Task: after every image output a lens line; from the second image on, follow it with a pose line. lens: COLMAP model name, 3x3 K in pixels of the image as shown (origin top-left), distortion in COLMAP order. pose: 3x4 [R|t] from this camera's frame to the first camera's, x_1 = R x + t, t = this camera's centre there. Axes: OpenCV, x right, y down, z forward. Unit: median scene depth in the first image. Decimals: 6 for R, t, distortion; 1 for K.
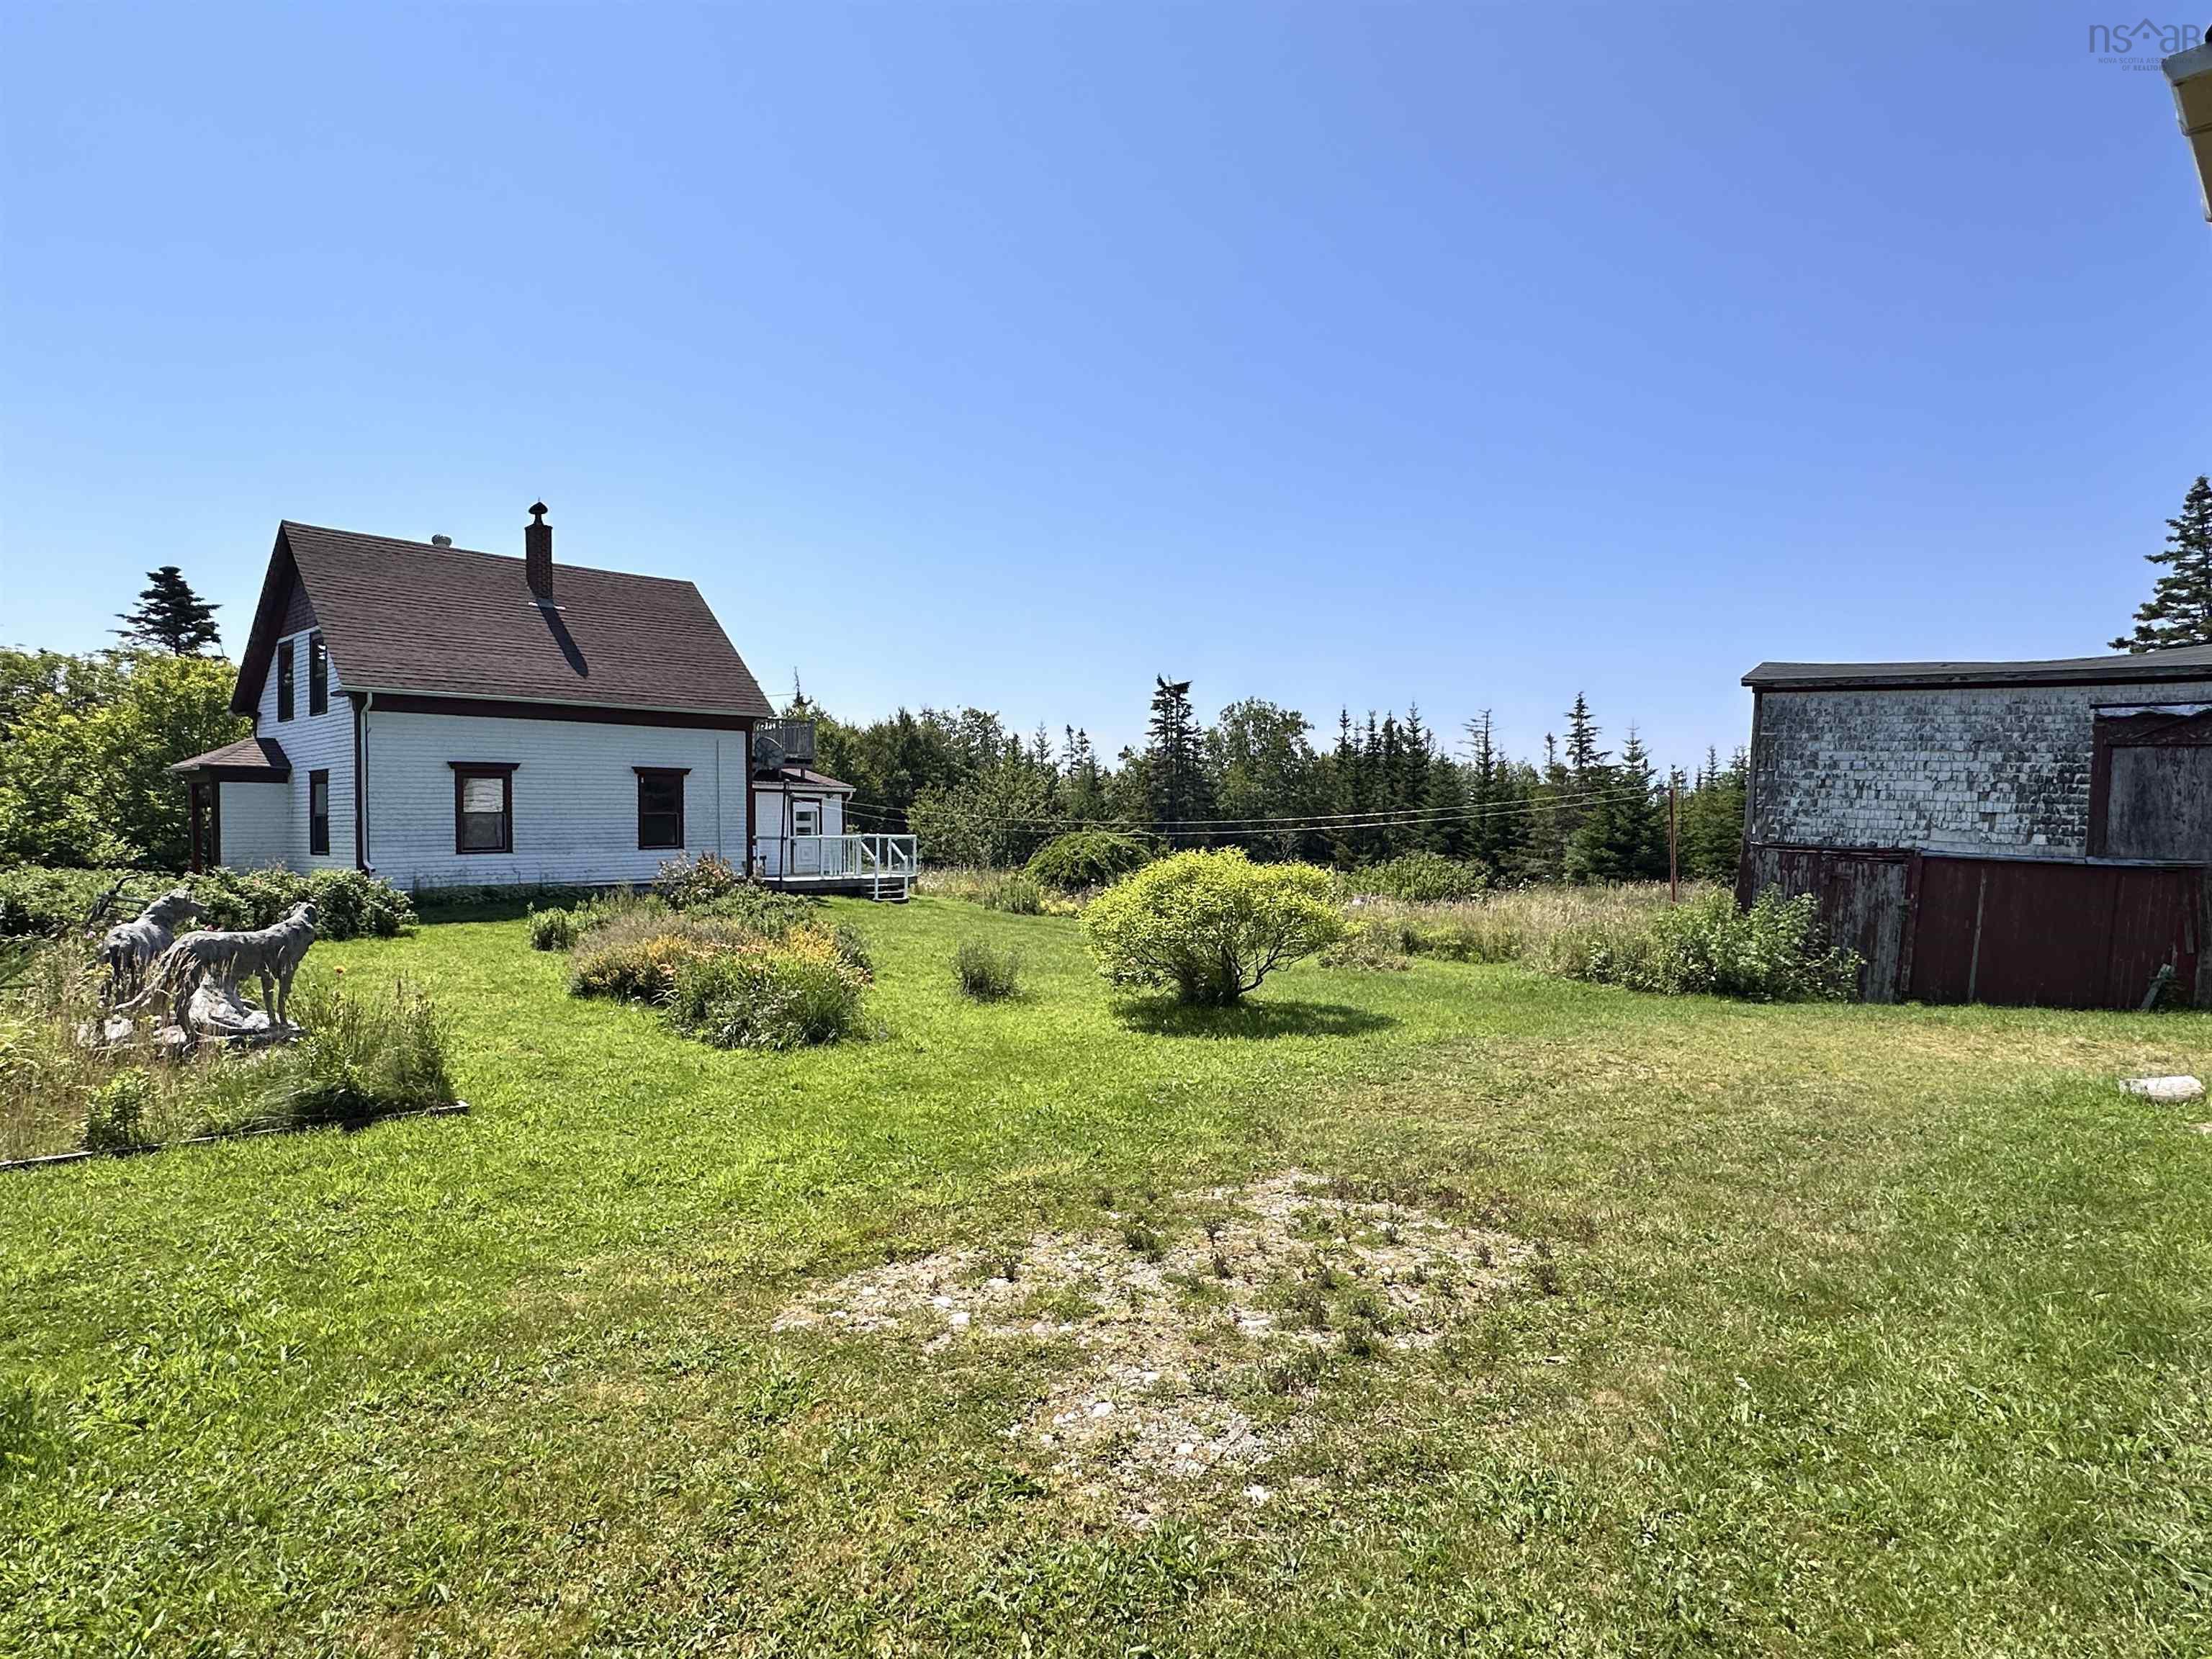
lens RADIAL K [[1258.4, 0, 1108.7], [0, 1258.4, 833.1], [0, 0, 1]] dist [-0.000173, -0.001776]
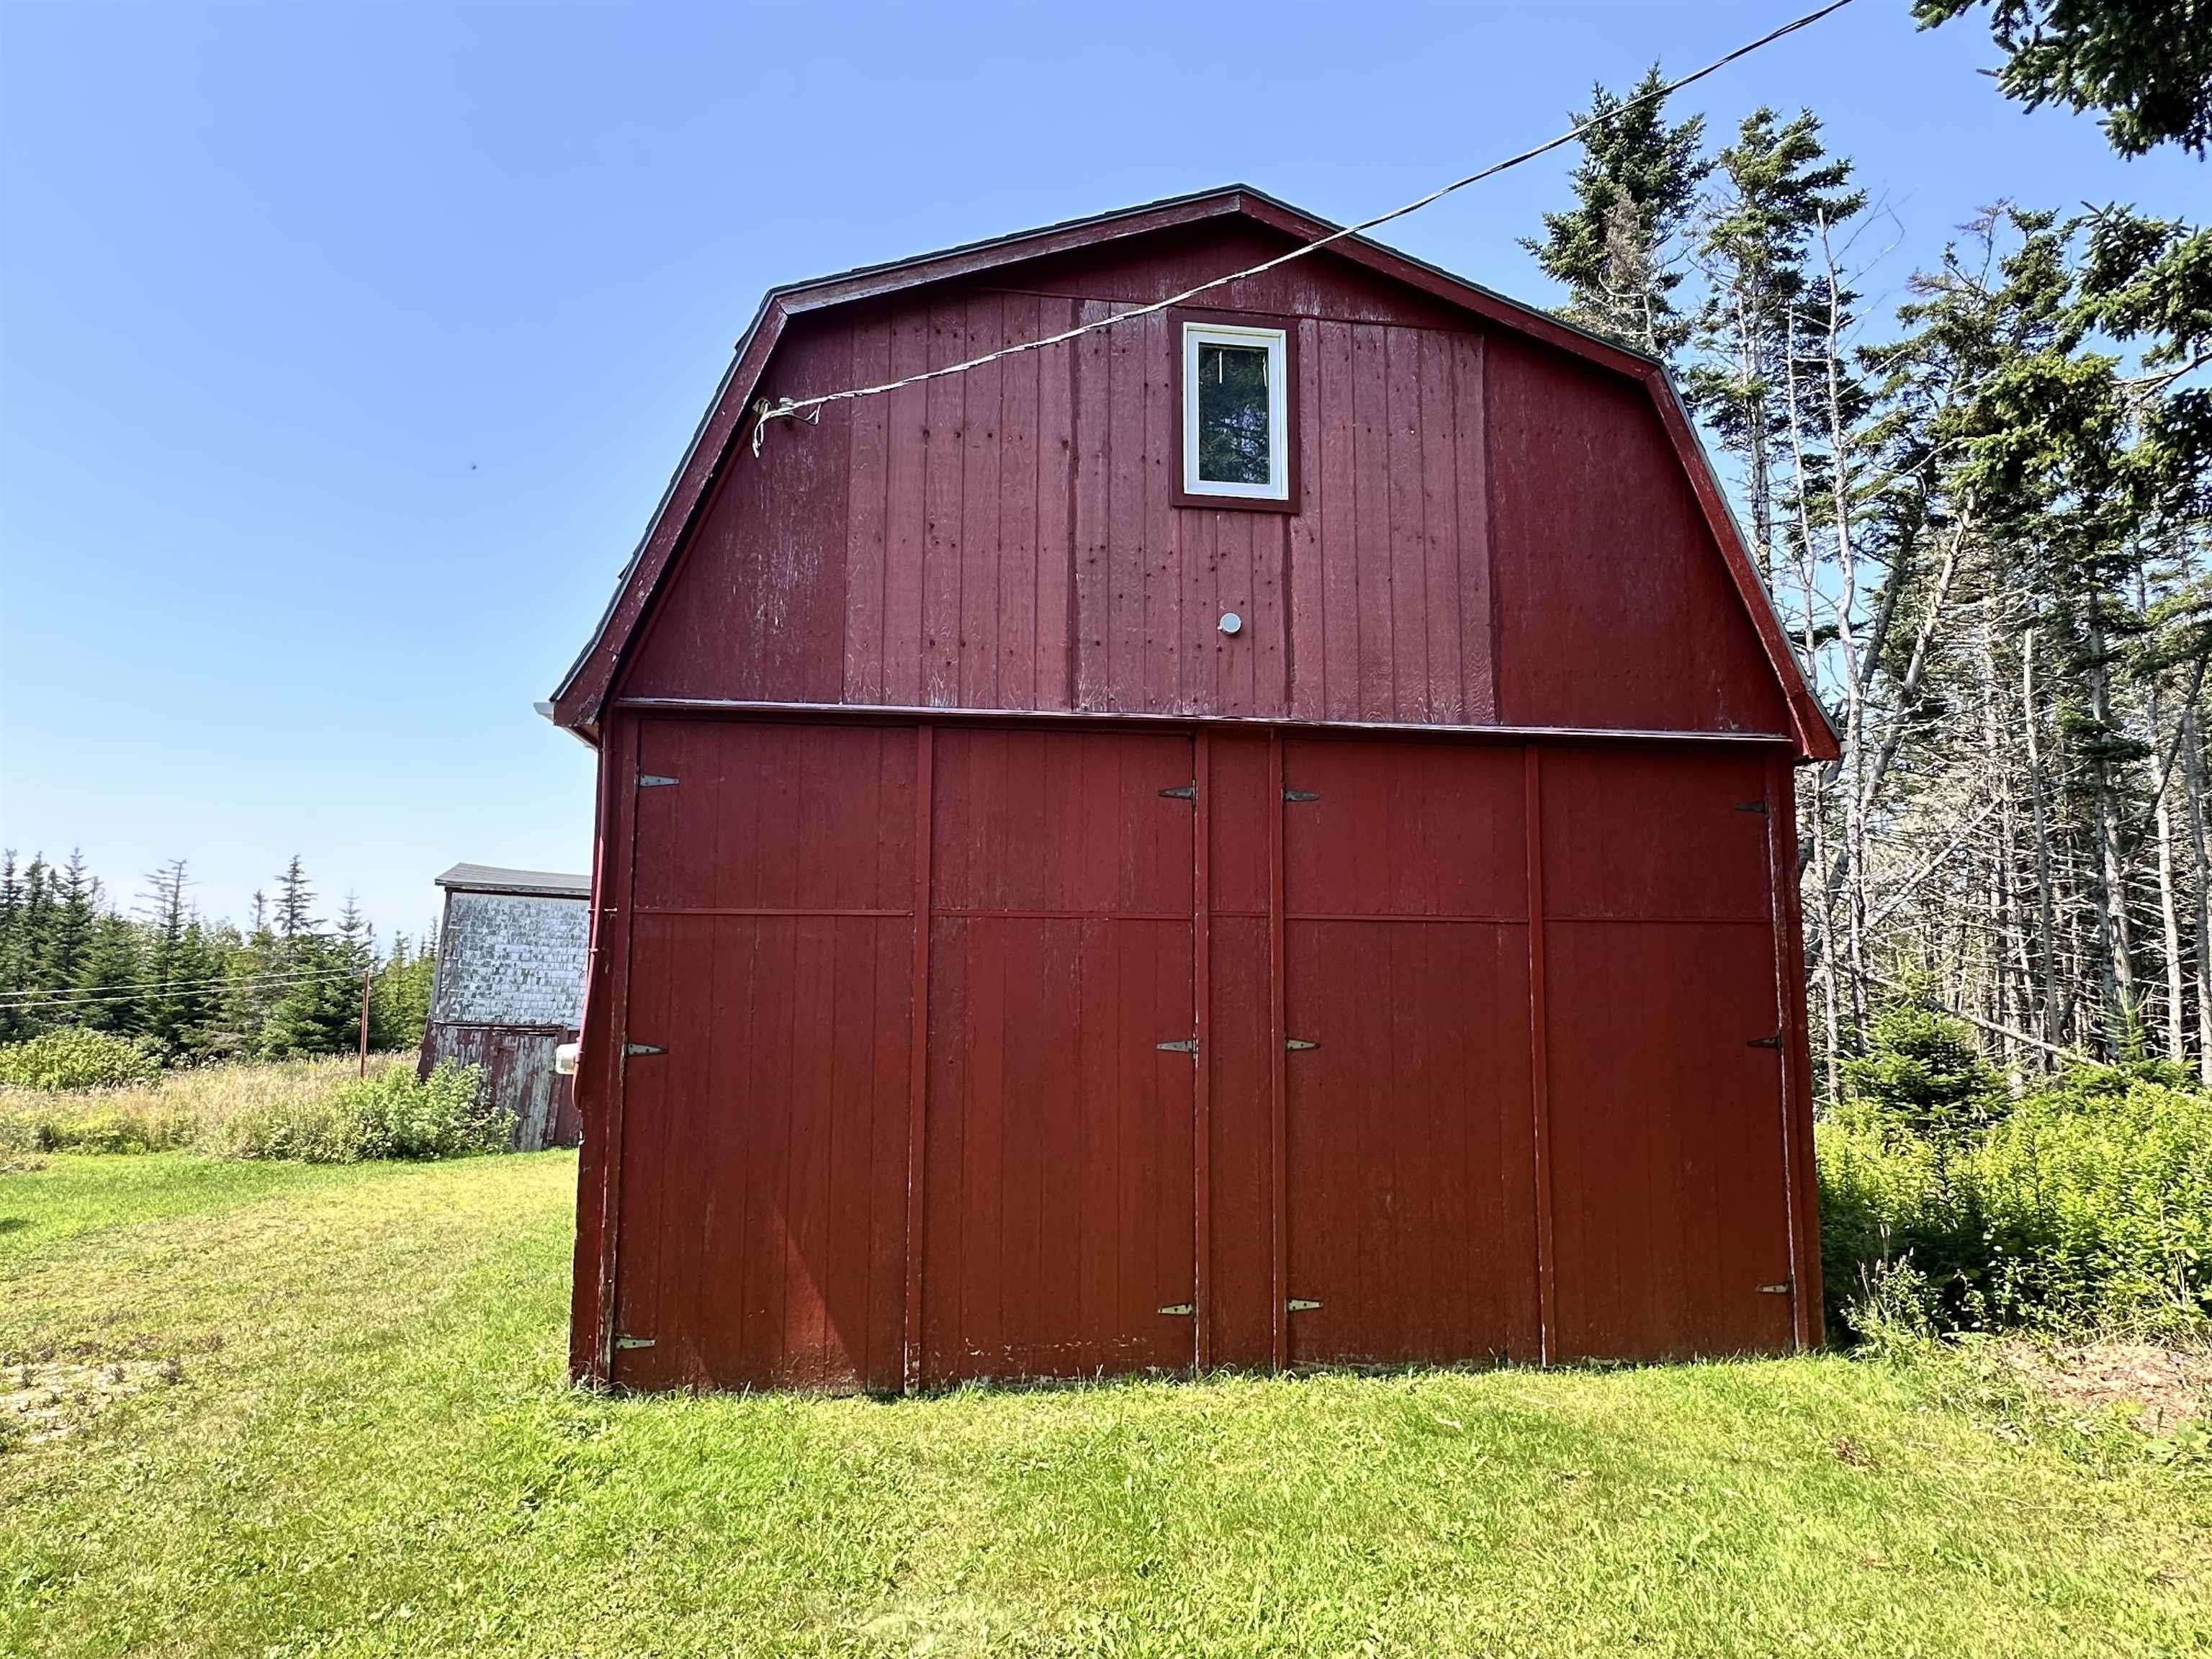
lens RADIAL K [[1258.4, 0, 1108.7], [0, 1258.4, 833.1], [0, 0, 1]] dist [-0.000173, -0.001776]
pose [[0.598275, 0.098457, 0.795219, -0.055405], [0.004973, 0.991947, -0.126556, -0.014795], [-0.801275, 0.079670, 0.592968, -0.197912]]
